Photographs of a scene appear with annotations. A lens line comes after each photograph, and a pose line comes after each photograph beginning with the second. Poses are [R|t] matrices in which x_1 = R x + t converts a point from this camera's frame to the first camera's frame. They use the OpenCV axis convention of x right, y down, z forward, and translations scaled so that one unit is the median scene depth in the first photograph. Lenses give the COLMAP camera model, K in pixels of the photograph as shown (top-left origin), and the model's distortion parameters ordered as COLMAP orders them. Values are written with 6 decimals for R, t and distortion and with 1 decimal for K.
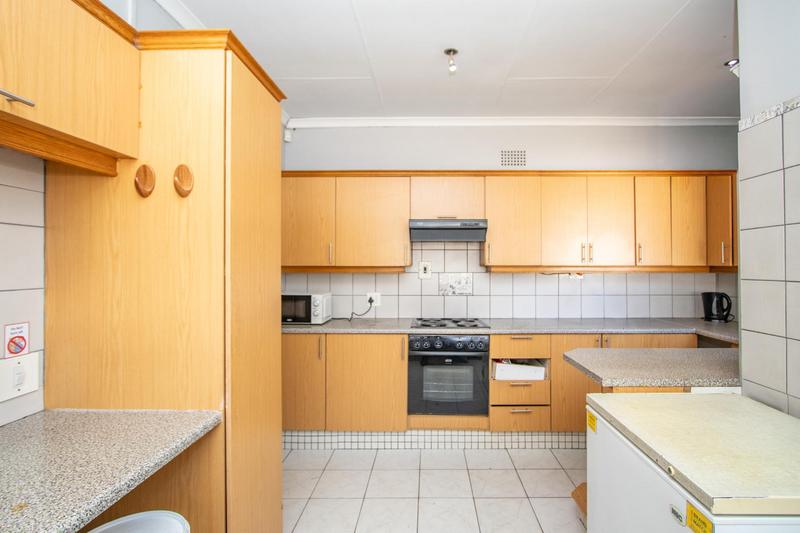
lens RADIAL K [[387.4, 0, 403.8], [0, 387.4, 264.6], [0, 0, 1]] dist [-0.015990, 0.000232]
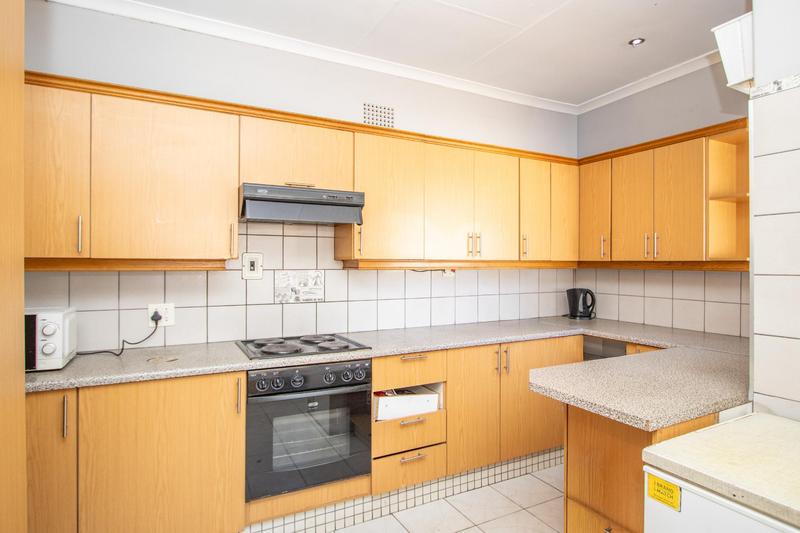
lens RADIAL K [[439.1, 0, 400.0], [0, 439.1, 266.5], [0, 0, 1]] dist [-0.014564, 0.001016]
pose [[0.854967, -0.000914, 0.518682, -0.139441], [-0.005549, 0.999925, 0.010909, 0.006997], [-0.518653, -0.012205, 0.854898, 0.291942]]
